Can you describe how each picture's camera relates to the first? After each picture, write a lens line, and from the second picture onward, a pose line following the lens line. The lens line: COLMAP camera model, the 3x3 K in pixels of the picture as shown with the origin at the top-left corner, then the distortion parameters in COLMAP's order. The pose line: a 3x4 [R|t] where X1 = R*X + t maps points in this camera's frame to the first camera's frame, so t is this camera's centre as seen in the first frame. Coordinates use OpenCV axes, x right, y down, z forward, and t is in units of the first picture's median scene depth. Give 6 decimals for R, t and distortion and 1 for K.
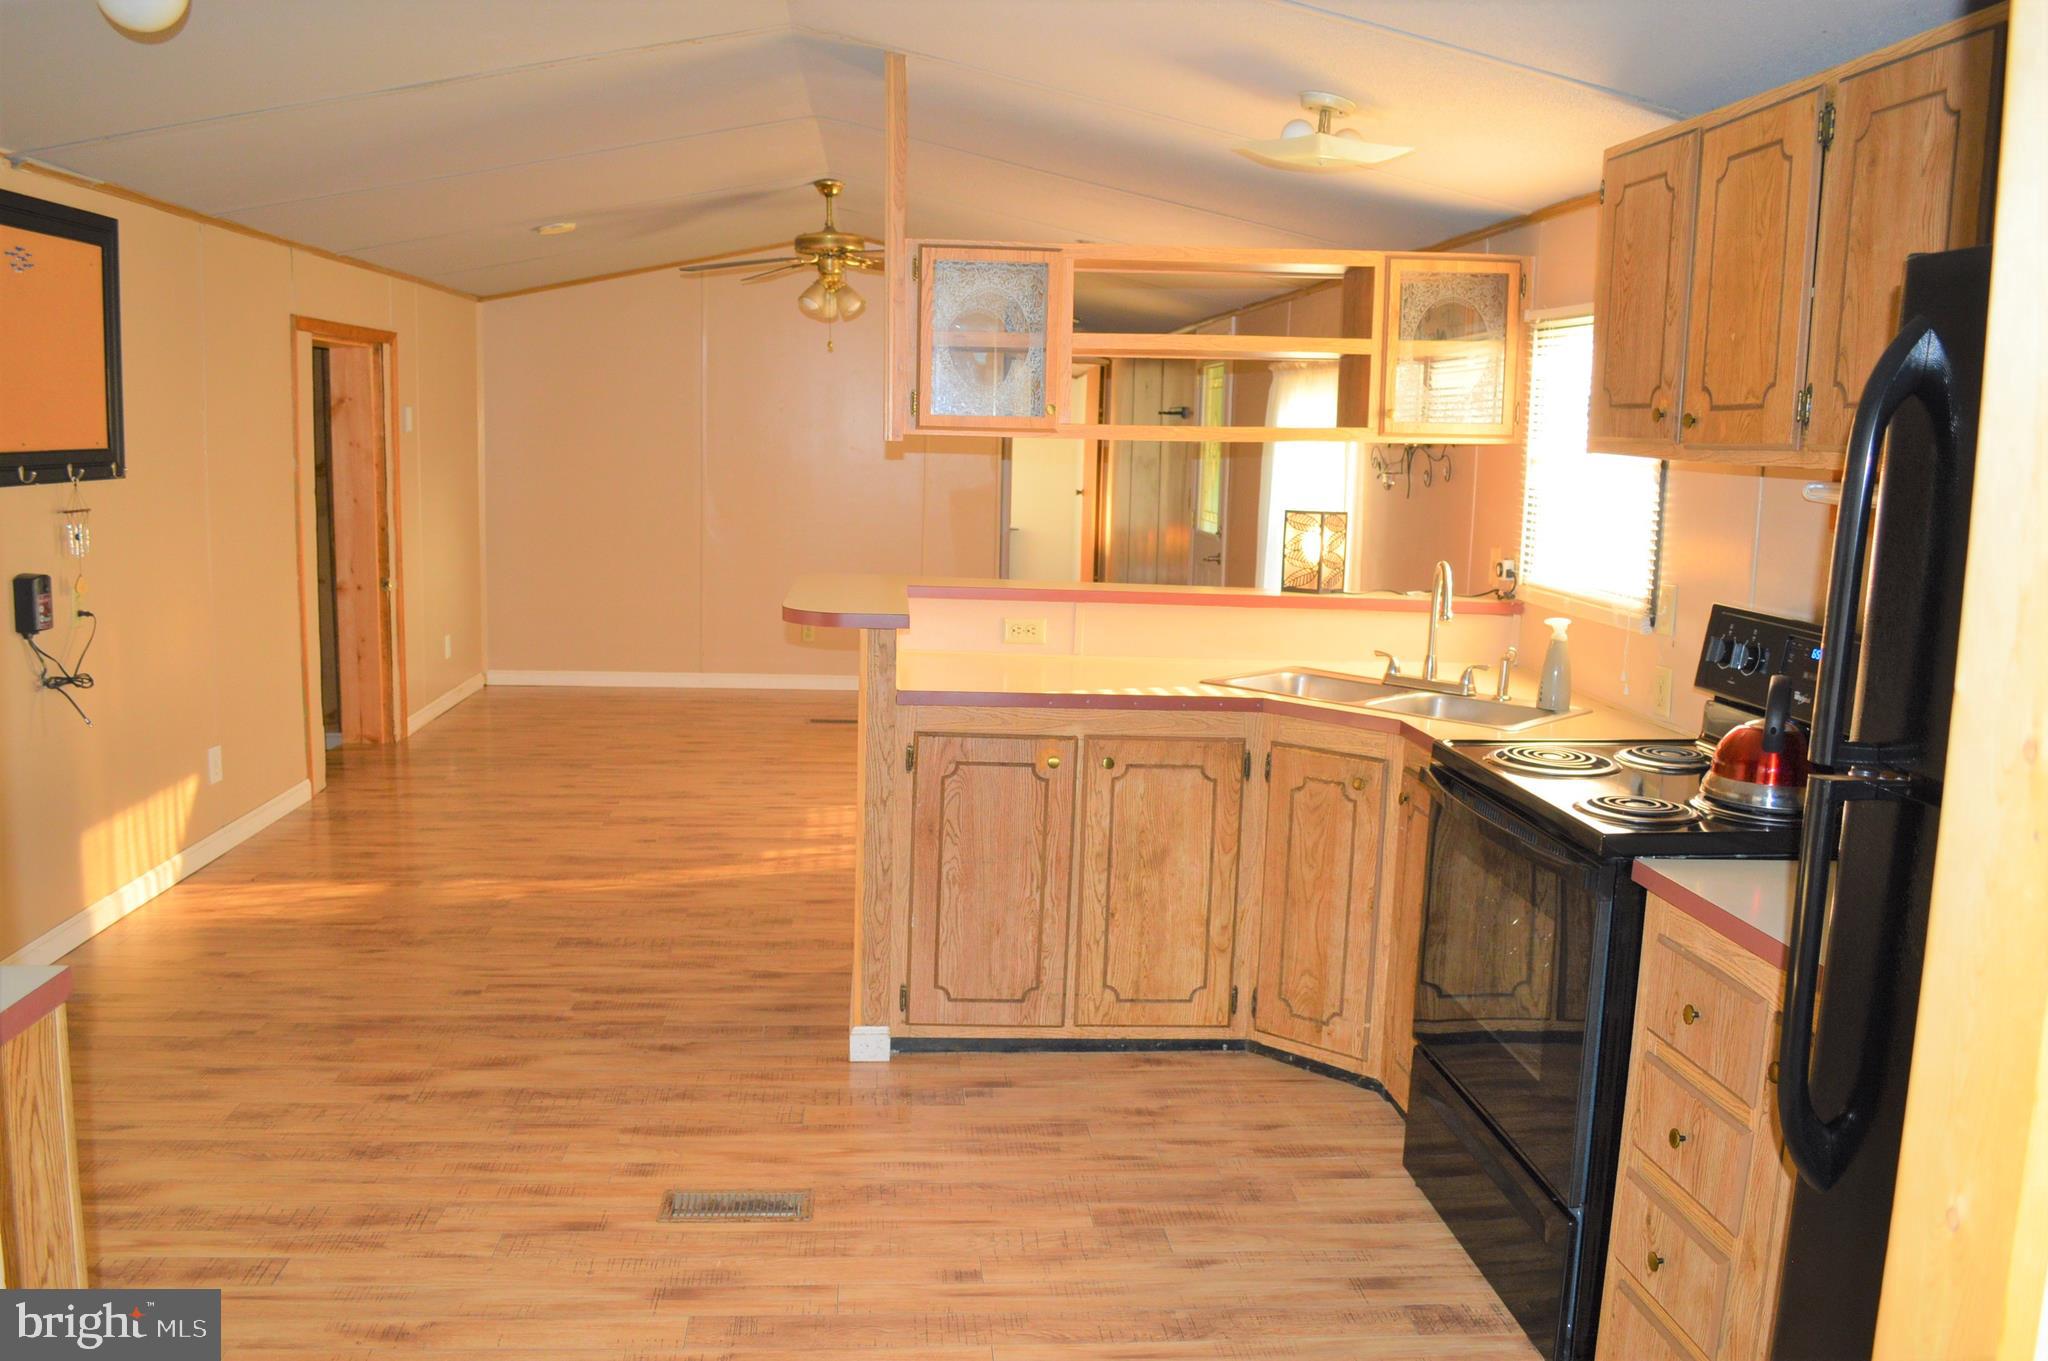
lens RADIAL K [[1632.8, 0, 970.7], [0, 1632.8, 680.7], [0, 0, 1]] dist [-0.169175, 0.117488]
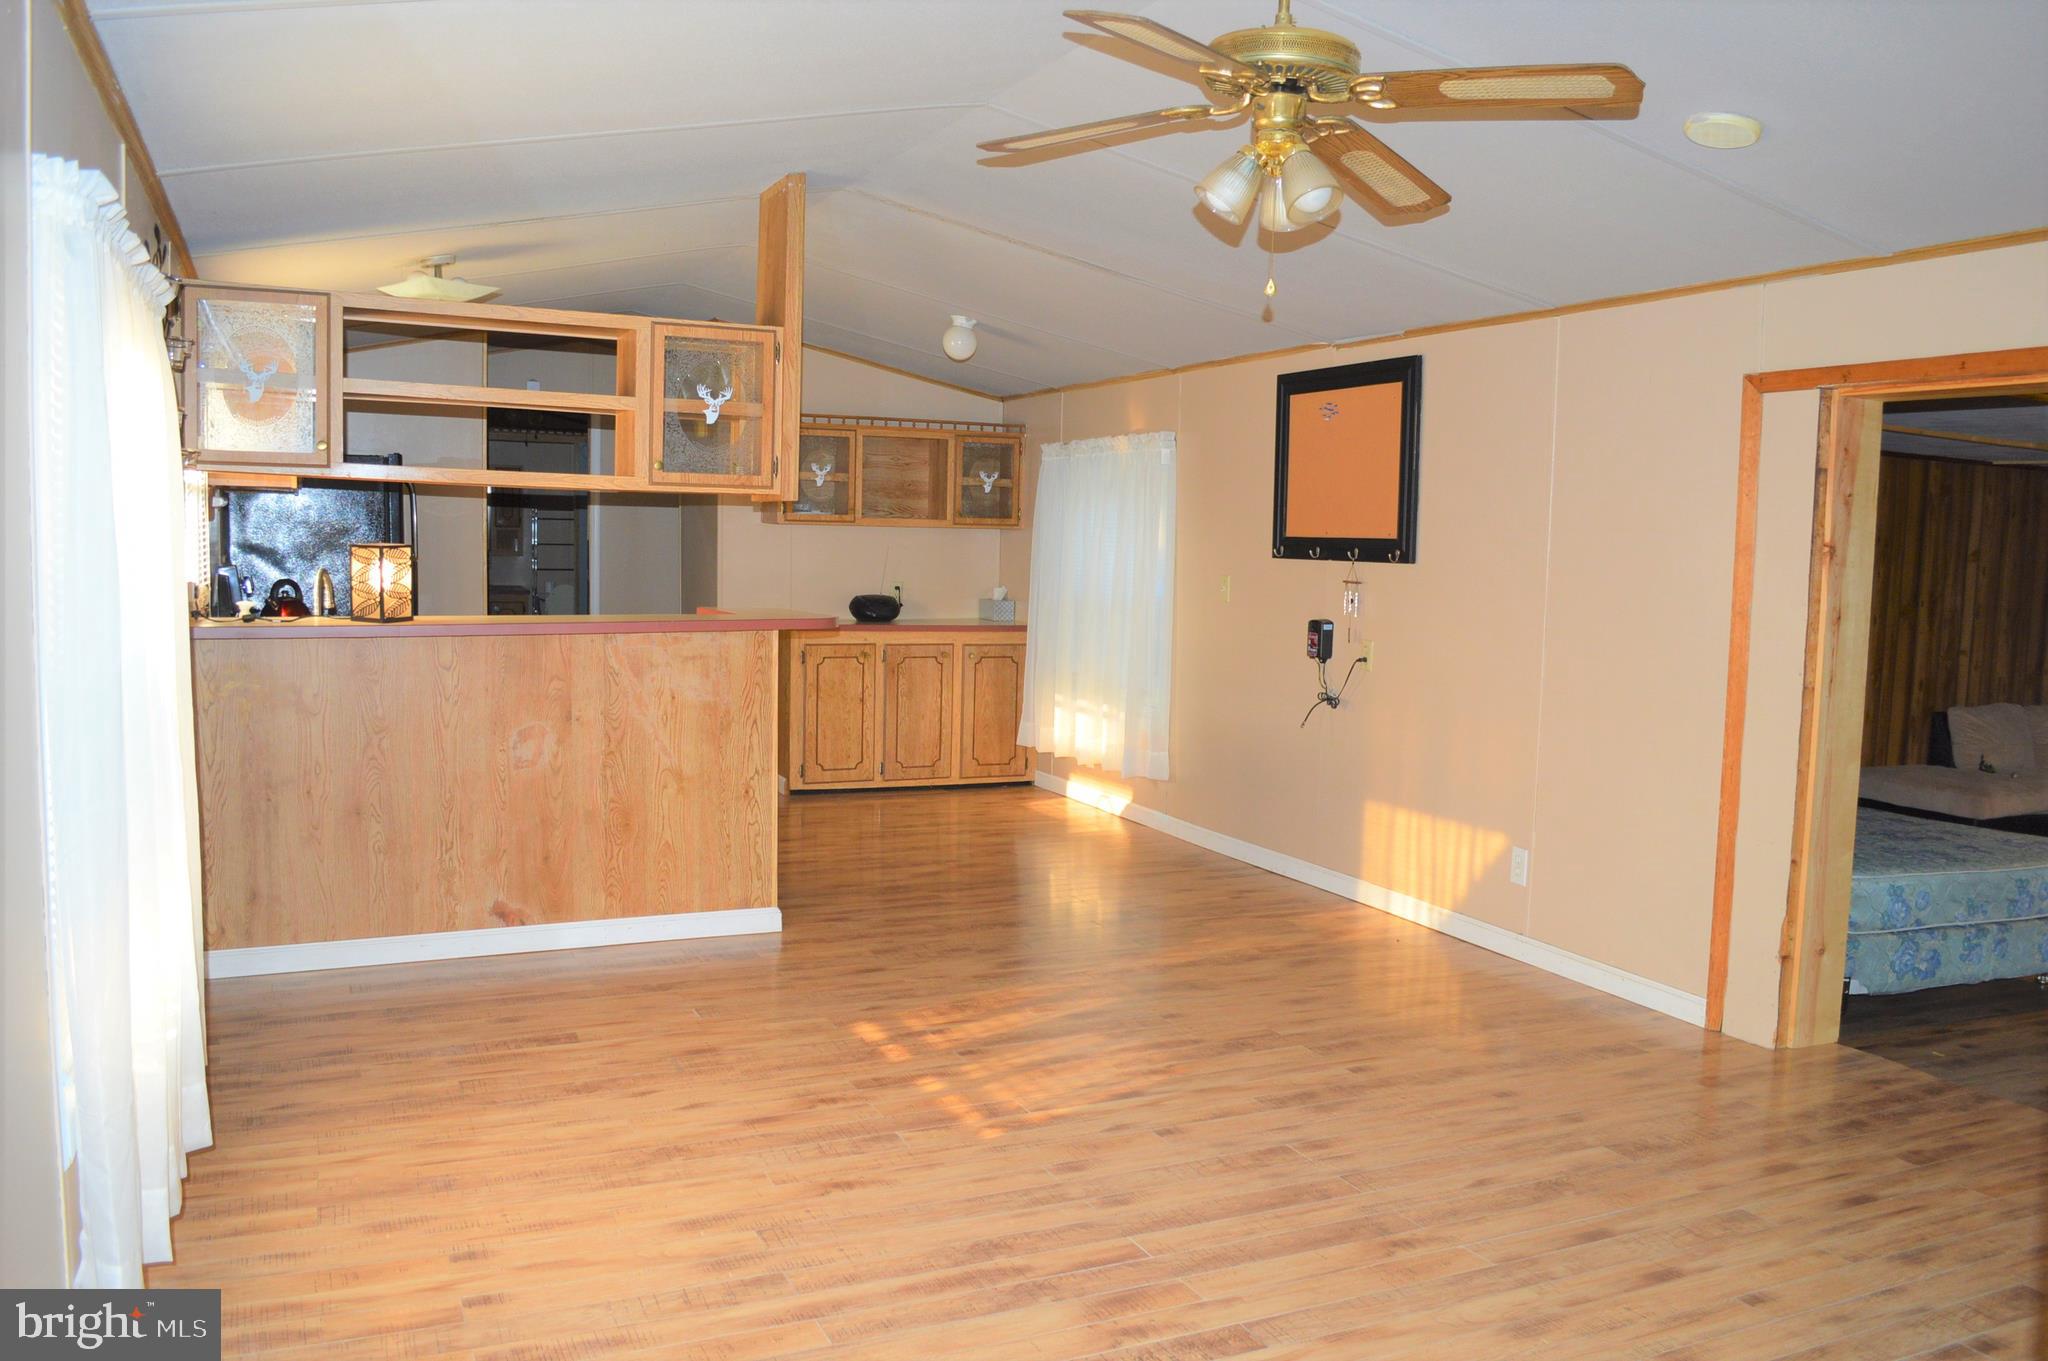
lens RADIAL K [[1632.8, 0, 970.7], [0, 1632.8, 680.7], [0, 0, 1]] dist [-0.169175, 0.117488]
pose [[-0.943669, -0.015189, -0.330543, 0.202029], [-0.093057, 0.970811, 0.221058, -0.292381], [0.317537, 0.239365, -0.917537, 2.105046]]
